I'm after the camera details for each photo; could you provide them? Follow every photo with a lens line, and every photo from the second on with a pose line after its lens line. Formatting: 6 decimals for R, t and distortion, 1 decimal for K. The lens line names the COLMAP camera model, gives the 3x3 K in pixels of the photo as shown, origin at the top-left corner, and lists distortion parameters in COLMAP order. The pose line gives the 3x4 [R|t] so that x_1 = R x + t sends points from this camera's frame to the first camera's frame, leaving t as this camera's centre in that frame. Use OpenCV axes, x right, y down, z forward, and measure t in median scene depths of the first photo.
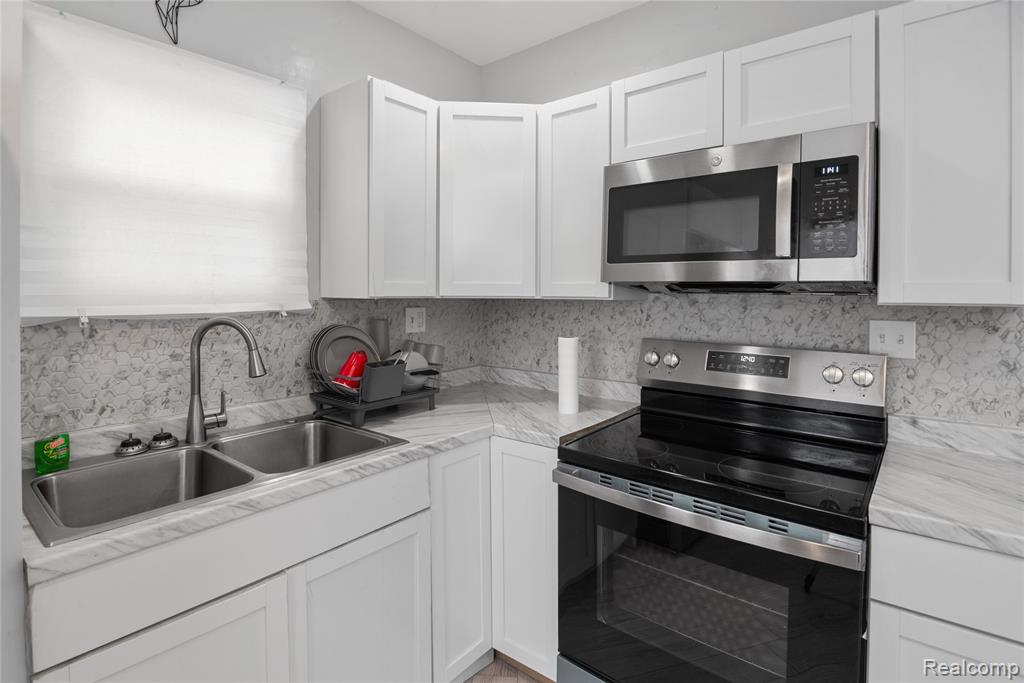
lens RADIAL K [[508.5, 0, 487.1], [0, 508.5, 301.7], [0, 0, 1]] dist [-0.014311, 0.001236]
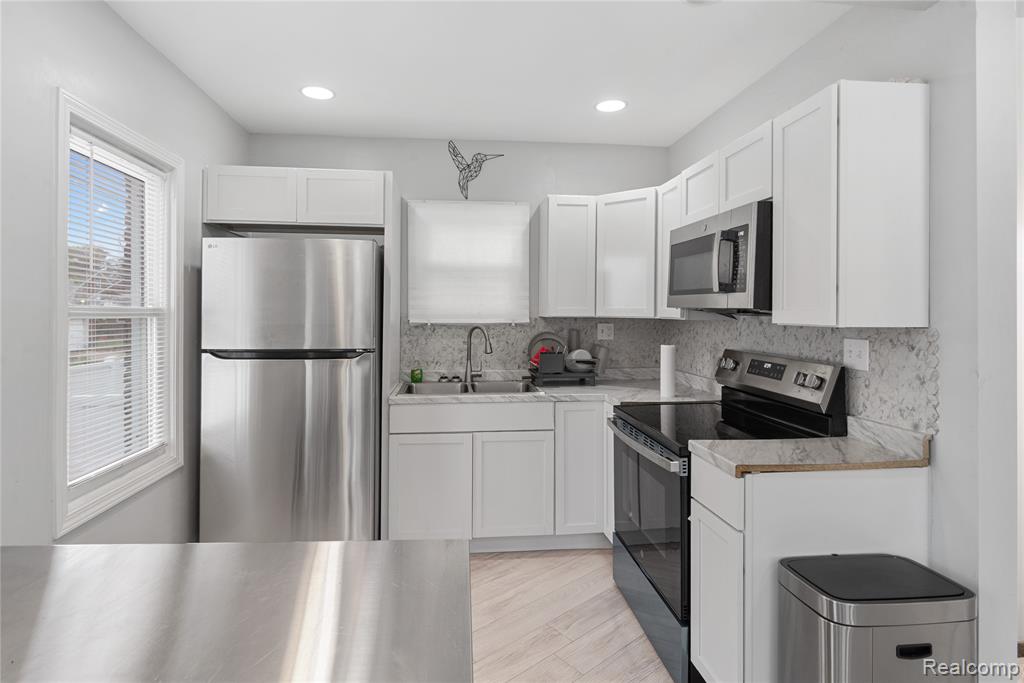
lens RADIAL K [[523.9, 0, 512.6], [0, 523.9, 311.1], [0, 0, 1]] dist [-0.017951, -0.002924]
pose [[0.725301, 0.002409, -0.688428, 1.117818], [-0.016150, 0.999778, -0.013516, 0.000253], [0.688243, 0.020921, 0.725179, -0.510794]]
